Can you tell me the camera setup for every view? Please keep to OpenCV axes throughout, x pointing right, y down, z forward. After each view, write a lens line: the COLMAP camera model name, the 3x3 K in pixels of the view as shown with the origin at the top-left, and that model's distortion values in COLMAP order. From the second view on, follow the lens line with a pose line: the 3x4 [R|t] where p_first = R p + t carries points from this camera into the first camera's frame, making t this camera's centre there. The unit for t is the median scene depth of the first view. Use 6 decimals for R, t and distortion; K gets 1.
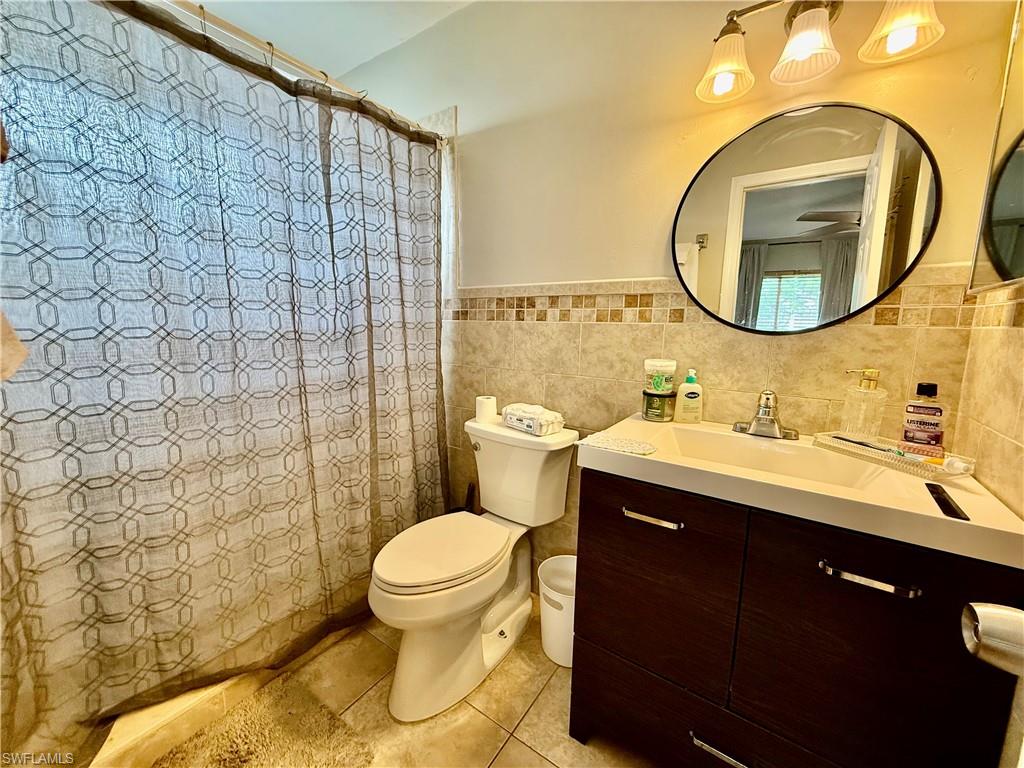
lens RADIAL K [[407.2, 0, 509.6], [0, 407.2, 383.5], [0, 0, 1]] dist [-0.000228, 0.000140]
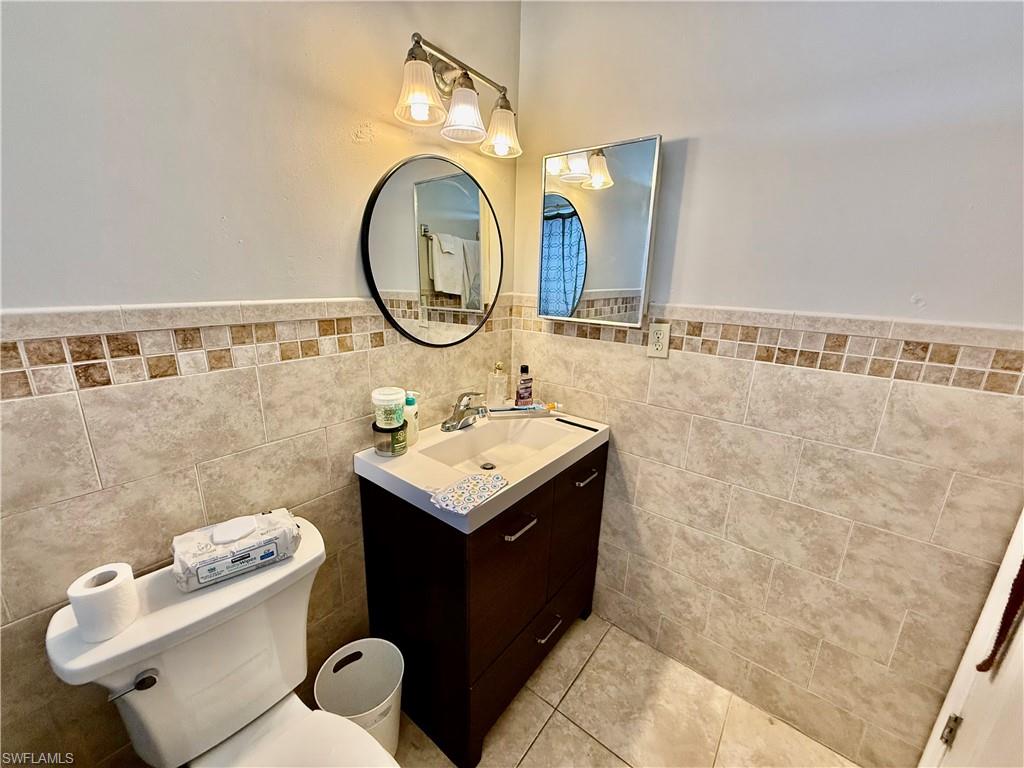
lens RADIAL K [[407.2, 0, 509.6], [0, 407.2, 383.5], [0, 0, 1]] dist [-0.000228, 0.000140]
pose [[0.057668, -0.273712, 0.960081, -0.438026], [0.121833, 0.956423, 0.265351, -0.252299], [-0.990874, 0.101667, 0.088502, 0.568026]]
